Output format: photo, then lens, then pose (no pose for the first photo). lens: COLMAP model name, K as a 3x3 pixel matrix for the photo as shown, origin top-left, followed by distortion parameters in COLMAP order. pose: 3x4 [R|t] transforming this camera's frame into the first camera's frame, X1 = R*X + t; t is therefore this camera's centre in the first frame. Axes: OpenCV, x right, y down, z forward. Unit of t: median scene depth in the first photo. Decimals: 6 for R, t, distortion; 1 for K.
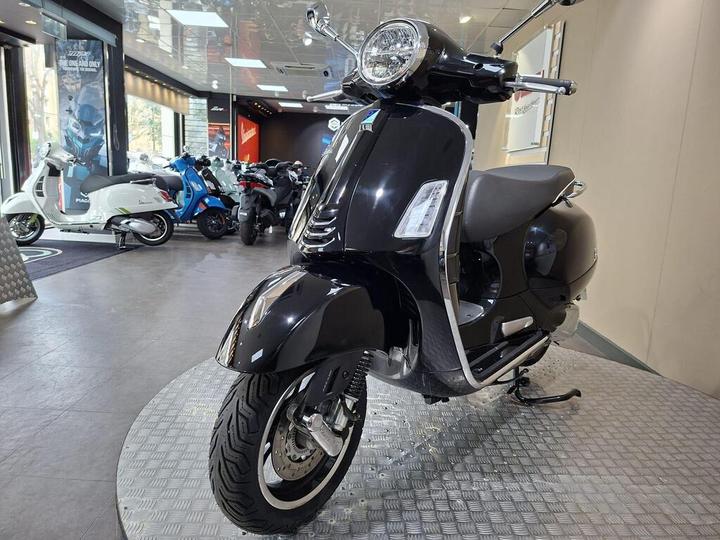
lens RADIAL K [[501.8, 0, 367.5], [0, 501.8, 271.6], [0, 0, 1]] dist [0.020117, -0.032296]
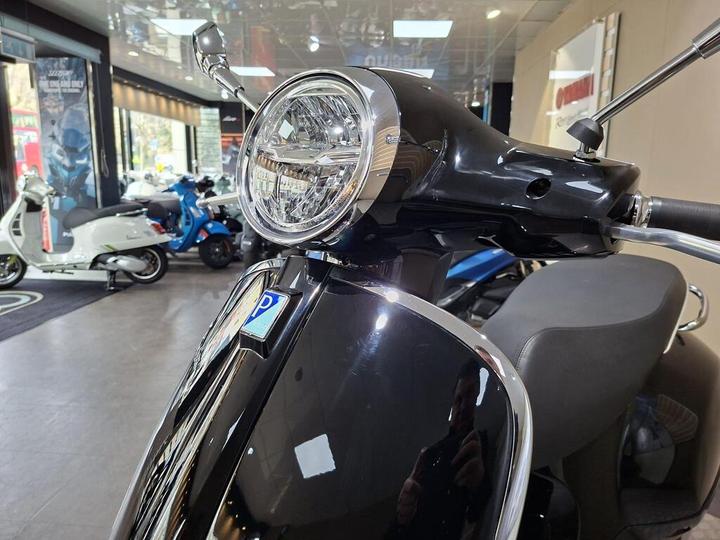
lens RADIAL K [[501.8, 0, 372.2], [0, 501.8, 264.2], [0, 0, 1]] dist [0.020117, -0.032296]
pose [[0.998221, -0.023297, -0.054879, 0.026449], [0.023150, 0.999727, -0.003316, -0.080458], [0.054941, 0.002040, 0.998487, 0.141300]]
